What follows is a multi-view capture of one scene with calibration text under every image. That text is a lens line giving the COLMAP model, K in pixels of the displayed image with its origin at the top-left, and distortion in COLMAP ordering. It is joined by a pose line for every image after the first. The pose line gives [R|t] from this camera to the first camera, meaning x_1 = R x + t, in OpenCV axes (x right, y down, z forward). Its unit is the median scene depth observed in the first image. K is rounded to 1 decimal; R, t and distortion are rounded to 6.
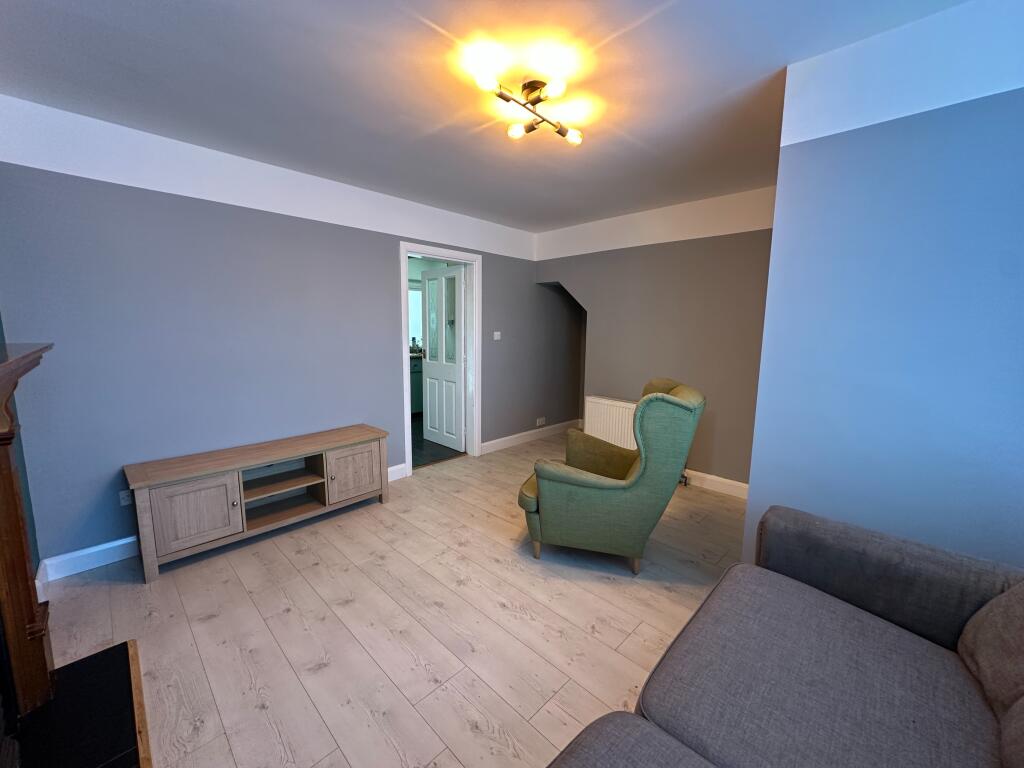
lens RADIAL K [[412.7, 0, 513.1], [0, 412.7, 381.8], [0, 0, 1]] dist [-0.000151, -0.000634]
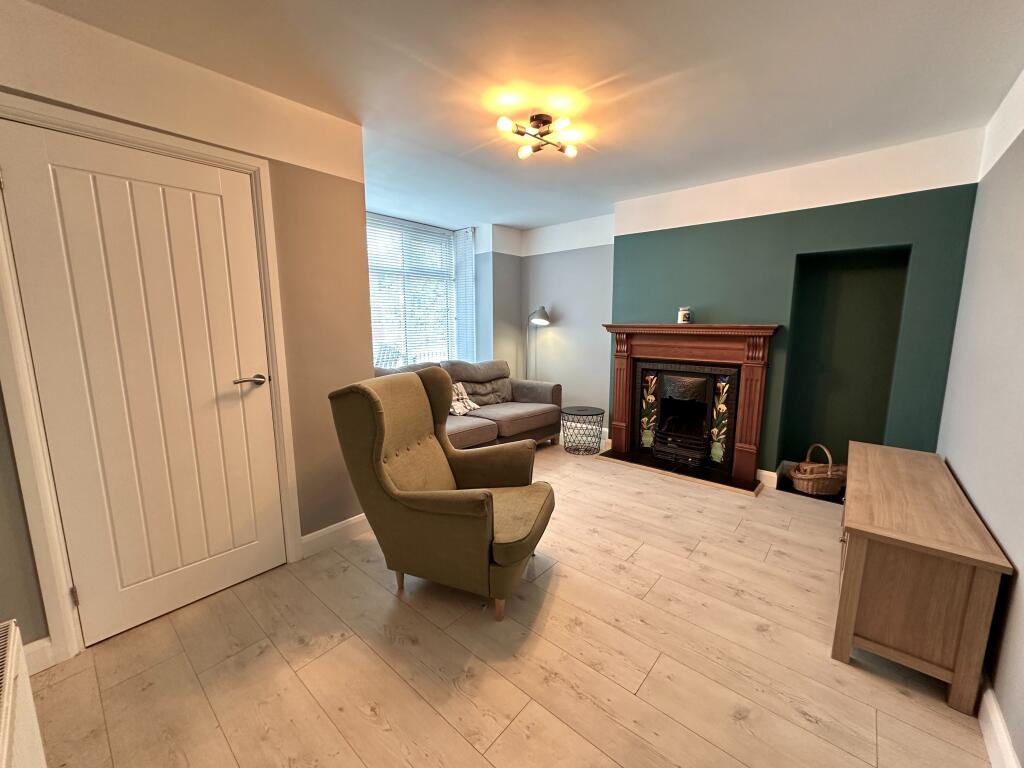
lens RADIAL K [[412.7, 0, 515.2], [0, 412.7, 384.8], [0, 0, 1]] dist [-0.000151, -0.000634]
pose [[-0.997602, 0.002470, -0.069166, 0.161036], [-0.017473, 0.957998, 0.286242, -0.223817], [0.066968, 0.286764, -0.955658, 1.781281]]
